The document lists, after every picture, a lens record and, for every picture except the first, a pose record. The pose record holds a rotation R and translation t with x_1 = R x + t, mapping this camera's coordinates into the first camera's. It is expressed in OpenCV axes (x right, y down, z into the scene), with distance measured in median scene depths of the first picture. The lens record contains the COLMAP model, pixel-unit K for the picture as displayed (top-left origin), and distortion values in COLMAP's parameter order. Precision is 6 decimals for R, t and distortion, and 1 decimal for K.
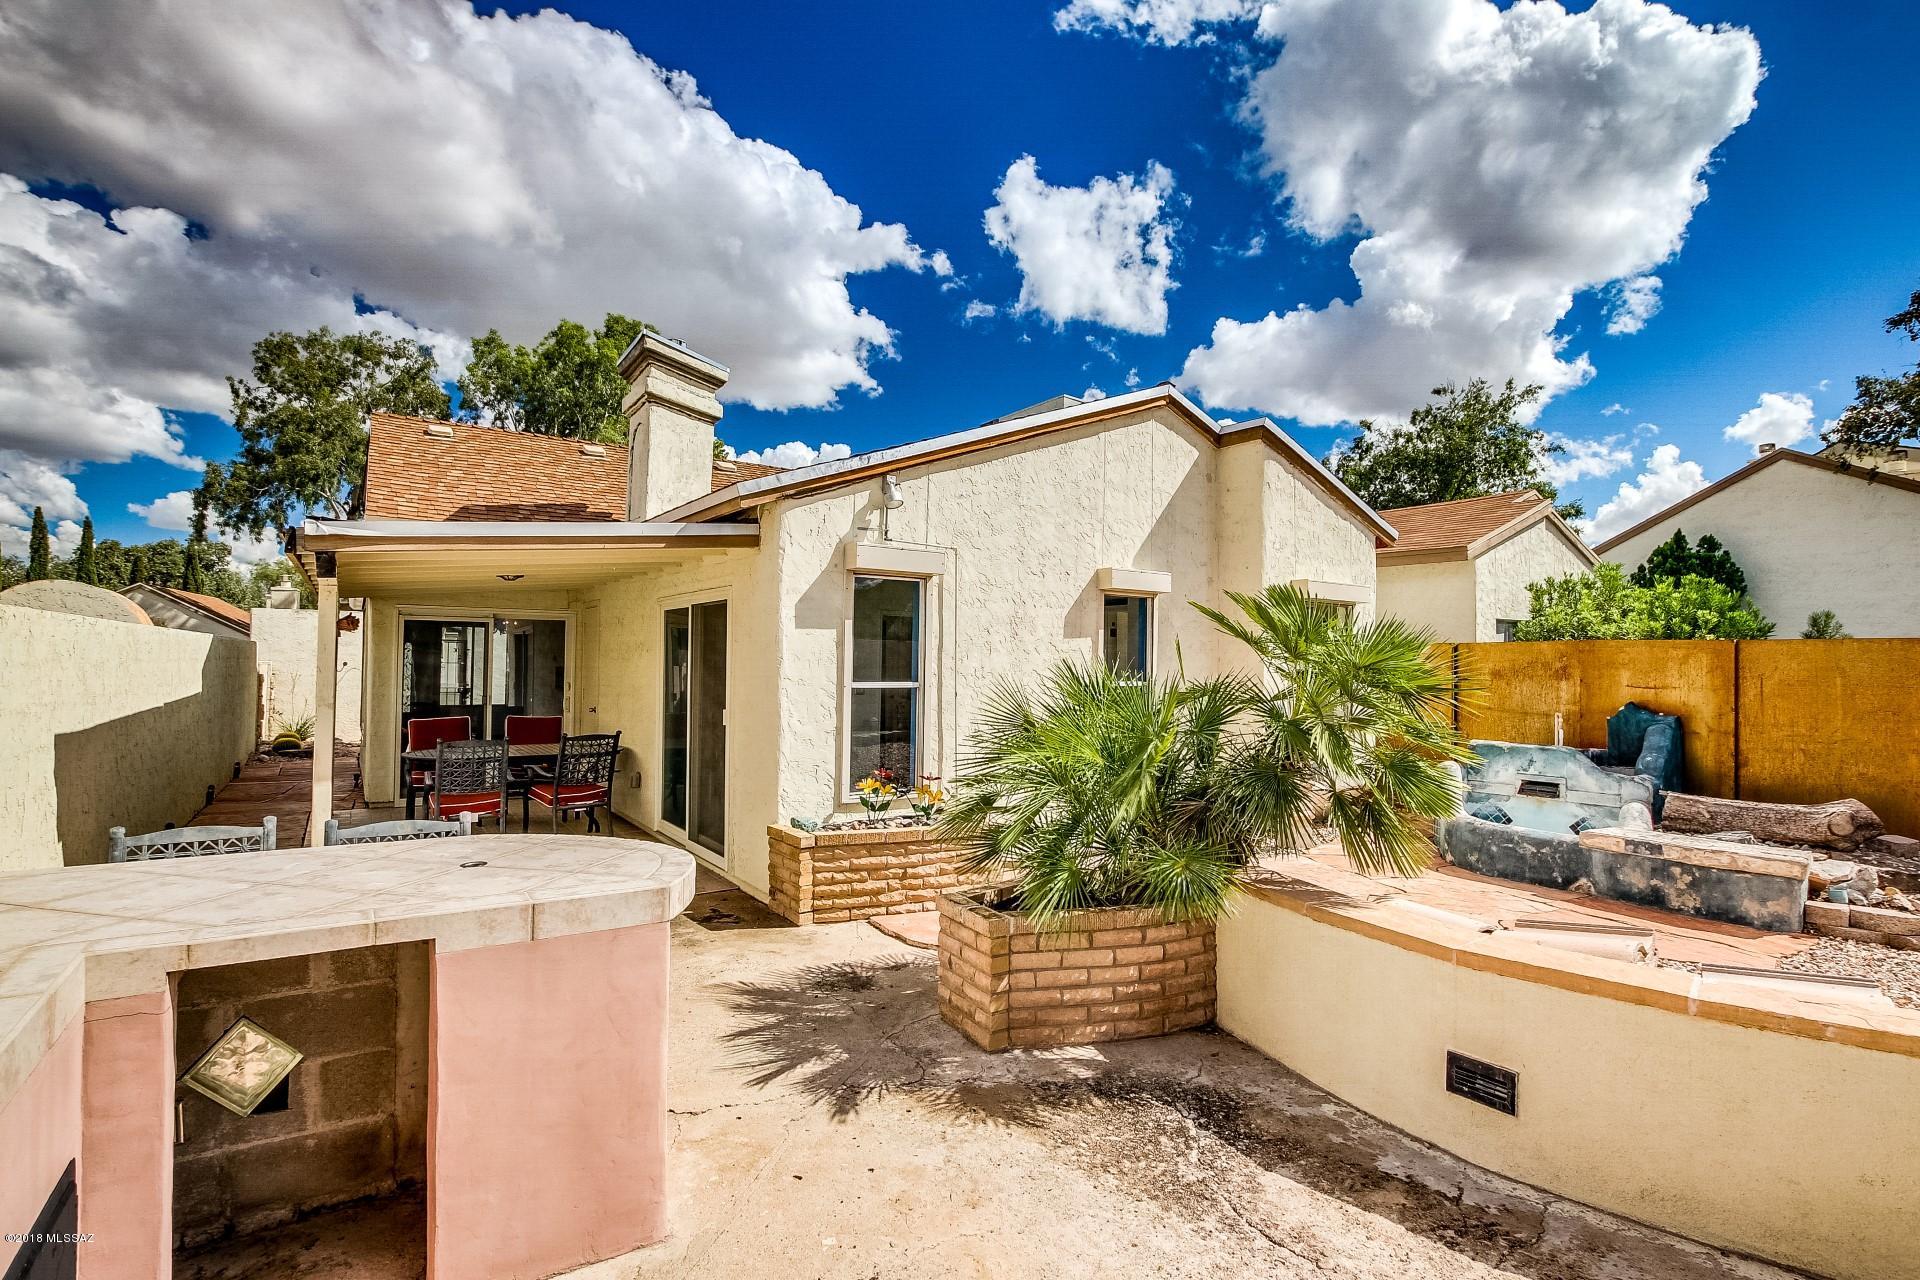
lens RADIAL K [[899.6, 0, 960.0], [0, 899.6, 640.0], [0, 0, 1]] dist [-0.025685, 0.000735]
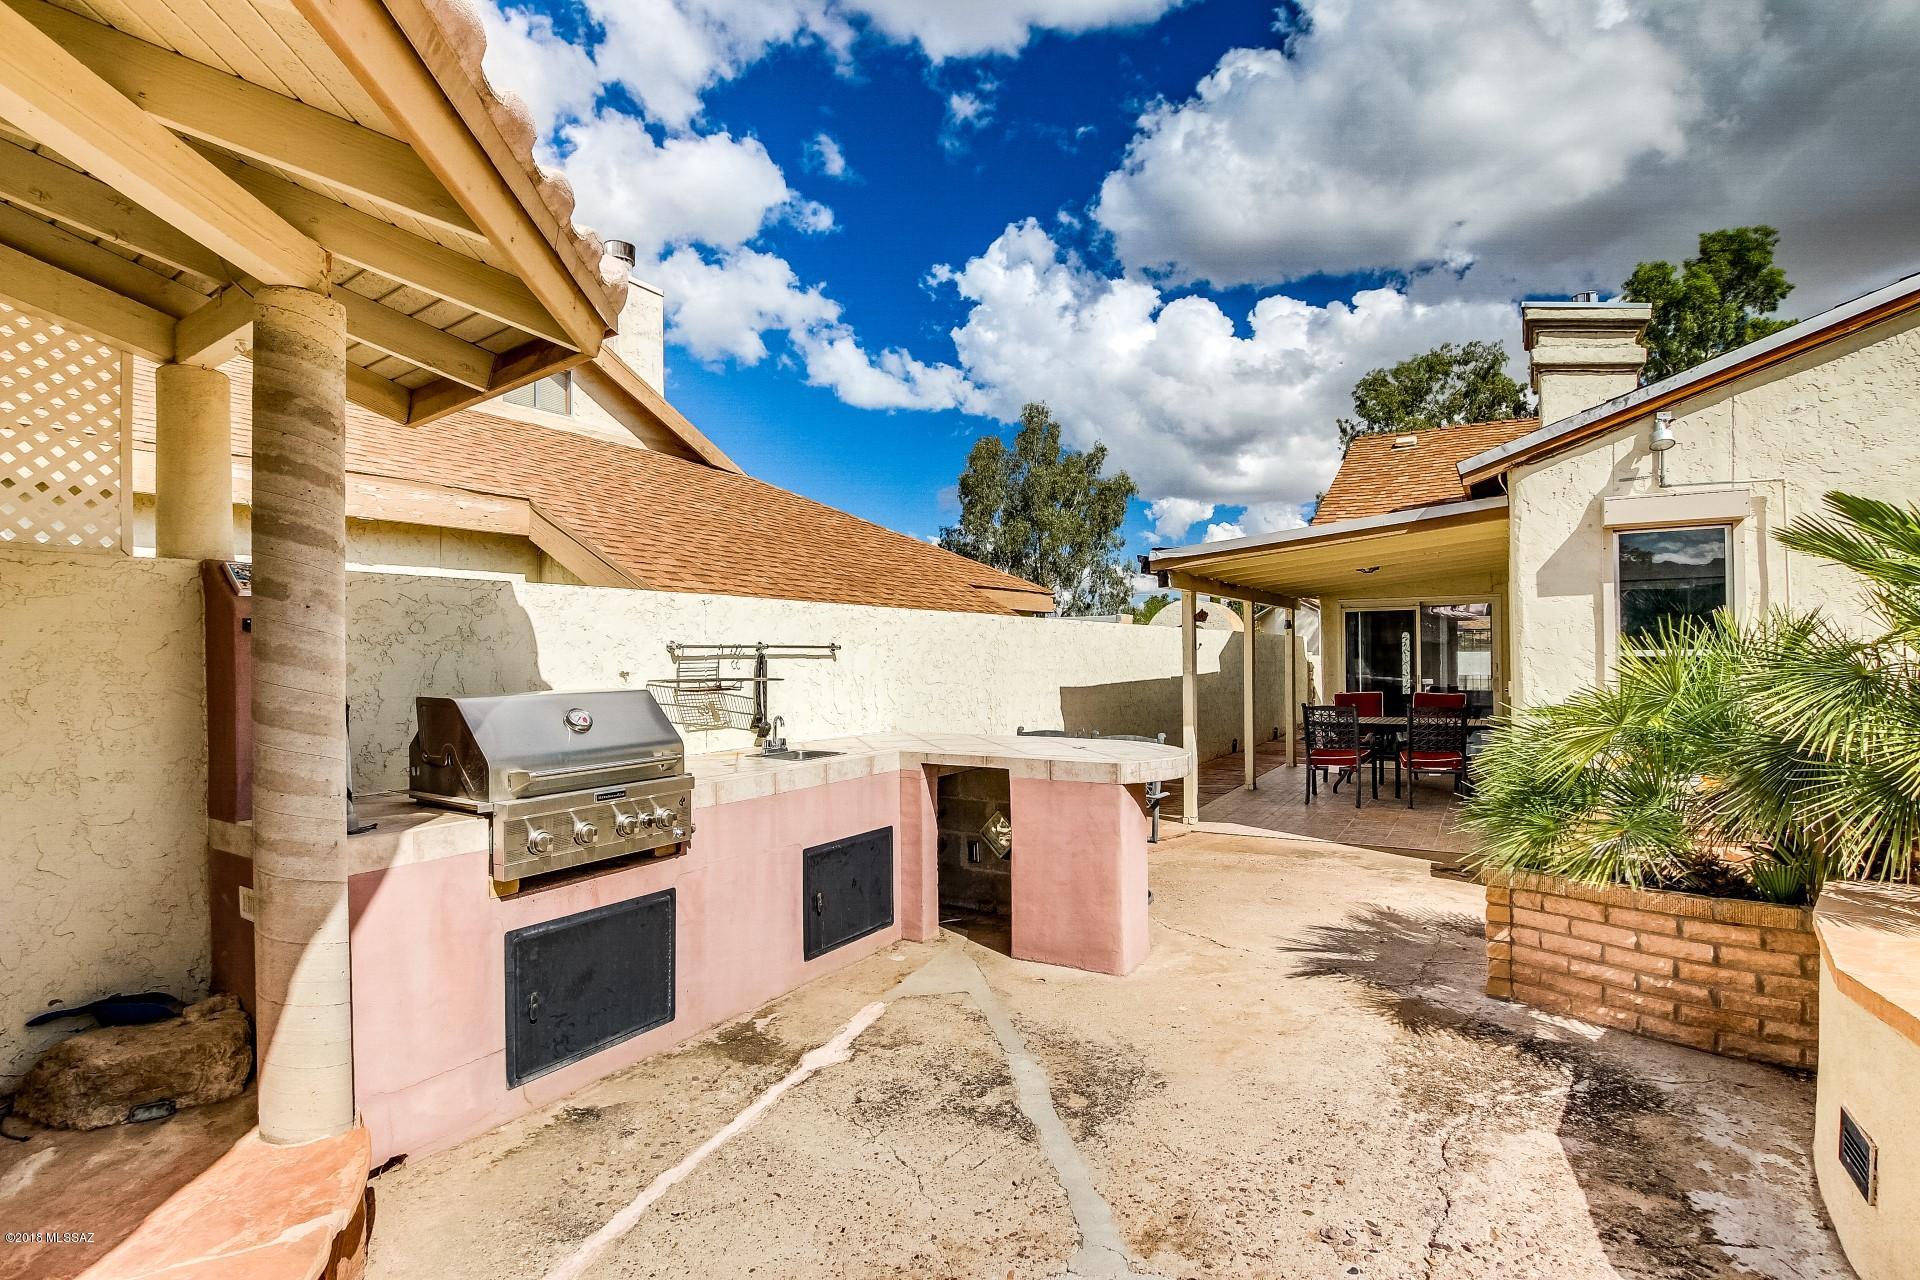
lens RADIAL K [[899.6, 0, 960.0], [0, 899.6, 640.0], [0, 0, 1]] dist [-0.025685, 0.000735]
pose [[0.421369, -0.032884, -0.906293, 0.698241], [0.041026, 0.999010, -0.017174, 0.041813], [0.905961, -0.029945, 0.422301, 0.026038]]
